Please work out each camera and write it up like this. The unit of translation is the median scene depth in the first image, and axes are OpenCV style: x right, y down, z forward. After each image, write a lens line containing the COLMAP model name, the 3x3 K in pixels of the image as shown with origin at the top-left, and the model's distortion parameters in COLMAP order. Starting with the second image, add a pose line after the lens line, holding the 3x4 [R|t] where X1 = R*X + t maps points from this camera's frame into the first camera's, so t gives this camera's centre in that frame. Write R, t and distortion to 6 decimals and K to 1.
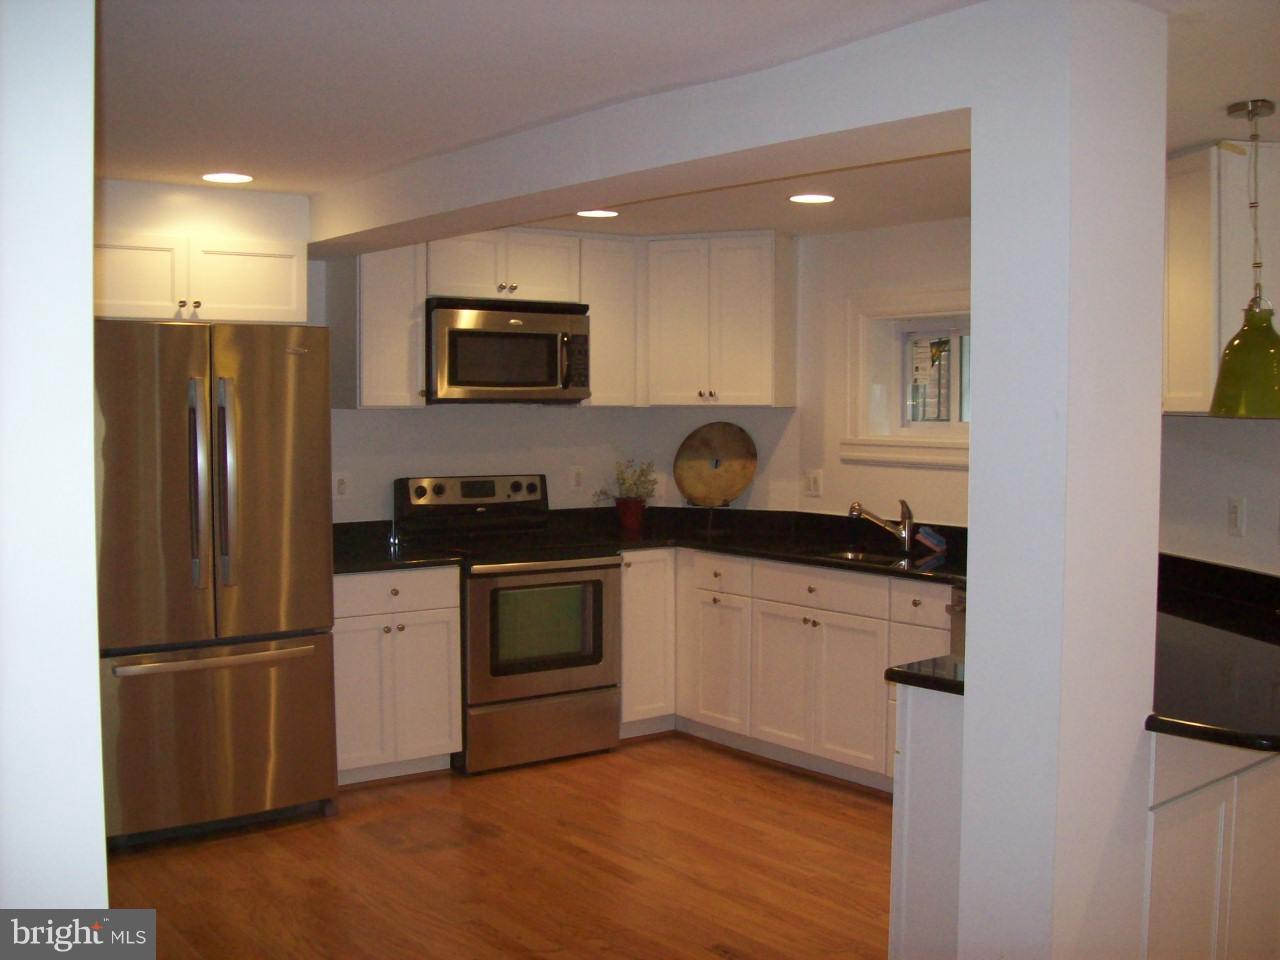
lens RADIAL K [[1438.3, 0, 678.6], [0, 1438.3, 481.9], [0, 0, 1]] dist [-0.055060, -0.013658]
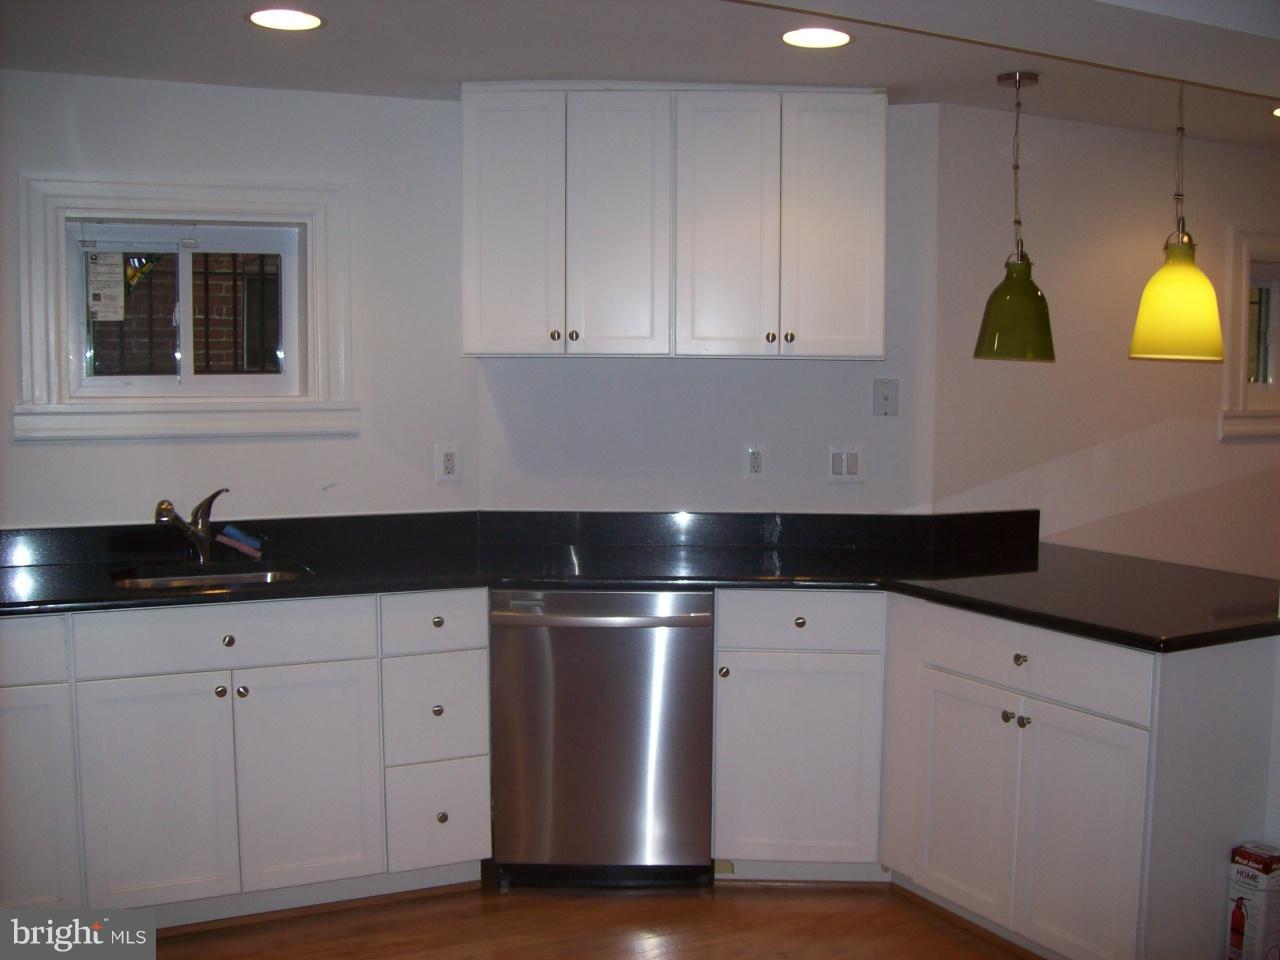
lens RADIAL K [[1359.9, 0, 681.7], [0, 1359.9, 484.4], [0, 0, 1]] dist [-0.173755, 0.150798]
pose [[0.183106, -0.078707, 0.979937, -0.417657], [0.050979, 0.996209, 0.070488, -0.022805], [-0.981770, 0.037049, 0.186425, 0.663525]]
